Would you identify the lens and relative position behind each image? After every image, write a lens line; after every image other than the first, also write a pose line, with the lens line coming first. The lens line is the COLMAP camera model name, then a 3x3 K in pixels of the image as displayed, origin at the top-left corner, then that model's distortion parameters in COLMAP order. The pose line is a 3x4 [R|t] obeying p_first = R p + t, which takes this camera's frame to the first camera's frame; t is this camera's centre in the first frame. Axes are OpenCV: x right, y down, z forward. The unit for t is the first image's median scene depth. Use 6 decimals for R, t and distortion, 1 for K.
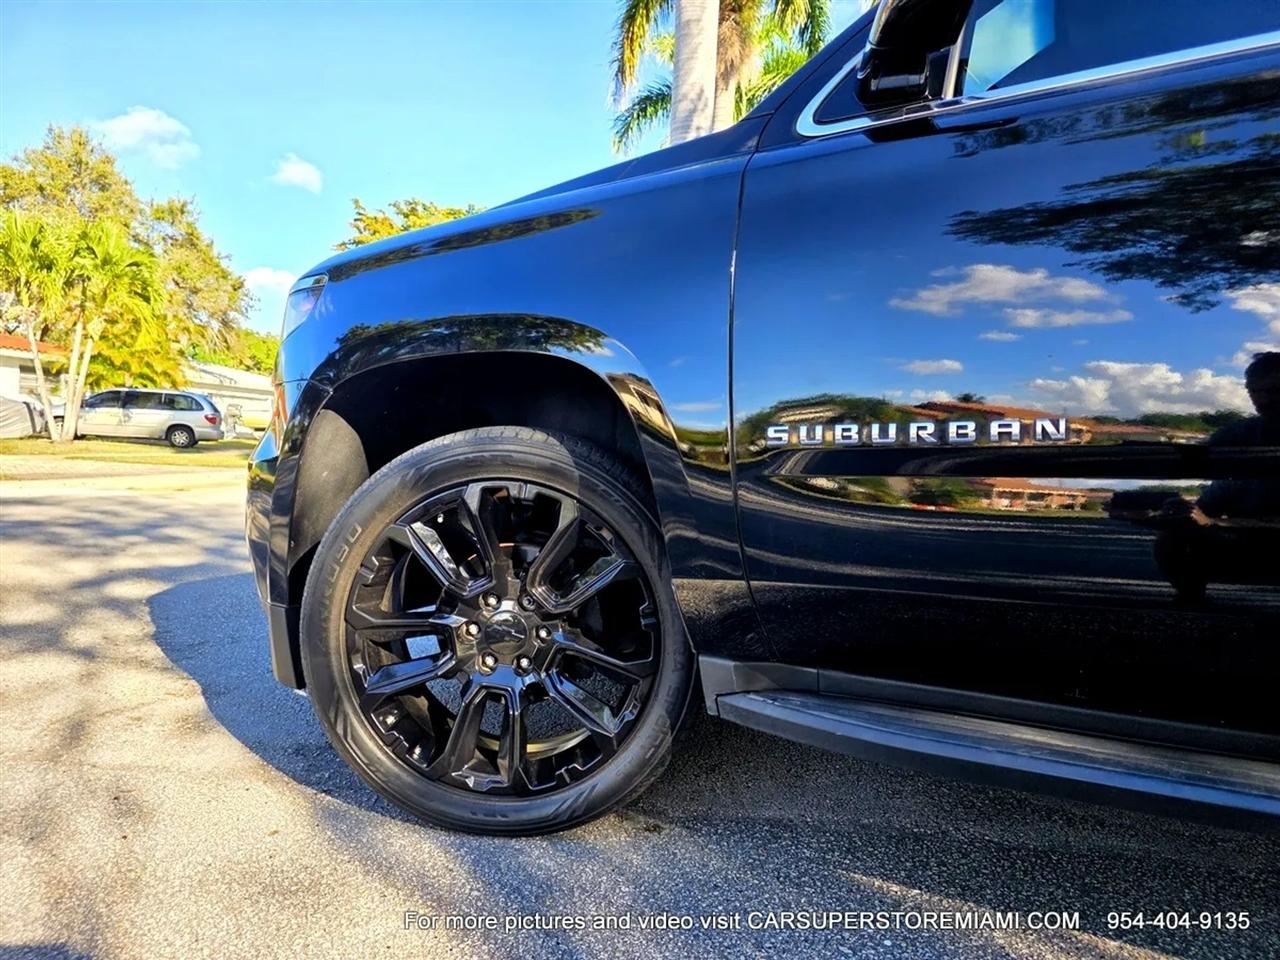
lens RADIAL K [[853.1, 0, 634.6], [0, 853.1, 490.4], [0, 0, 1]] dist [0.074266, -0.065056]
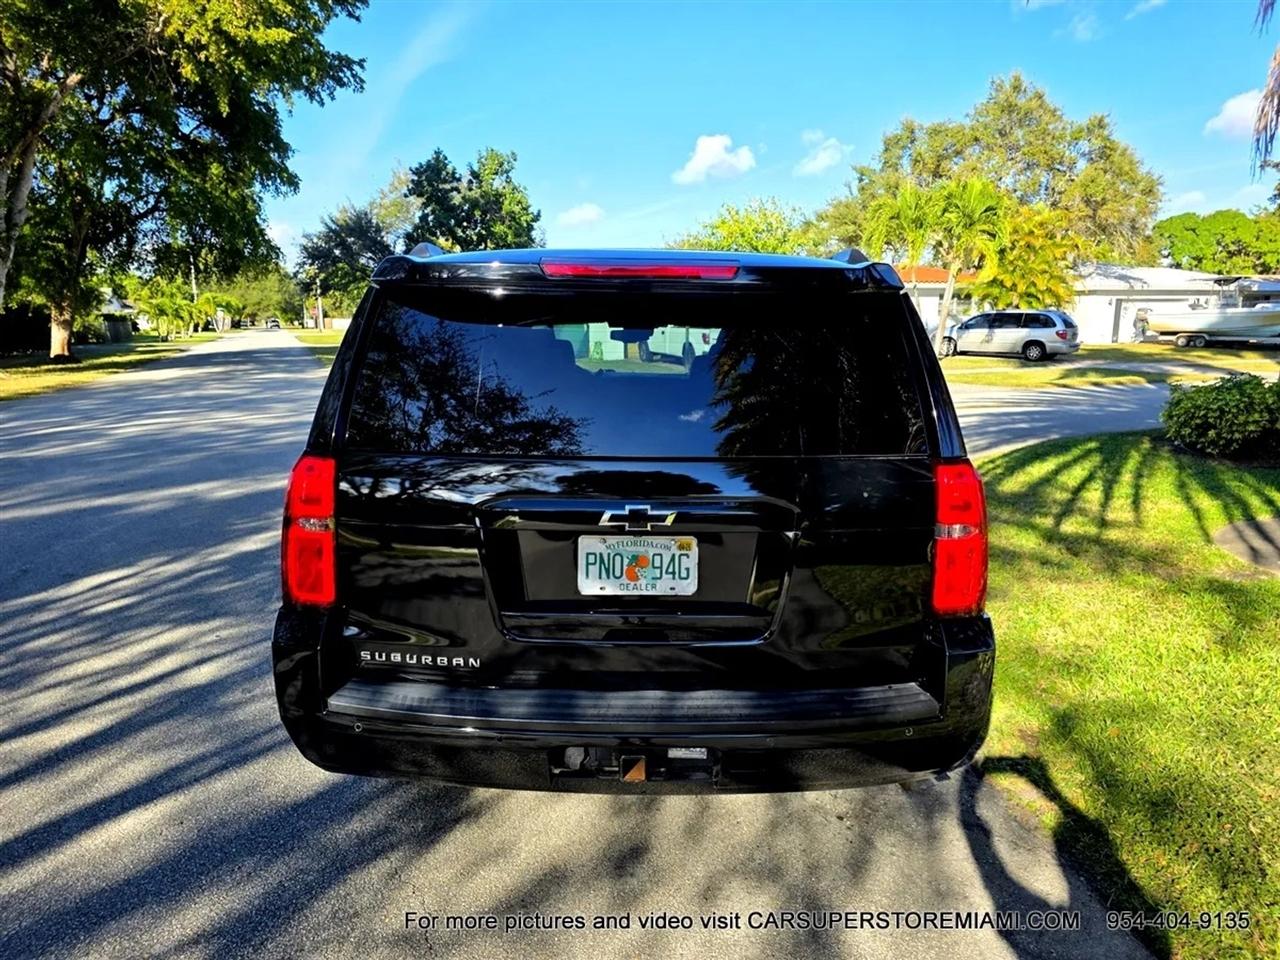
lens RADIAL K [[872.7, 0, 637.6], [0, 872.7, 508.3], [0, 0, 1]] dist [-0.001994, -0.002918]
pose [[0.485993, 0.149630, -0.861059, 0.227399], [-0.021471, 0.986982, 0.159393, -0.027158], [0.873699, -0.058976, 0.482879, -0.025893]]
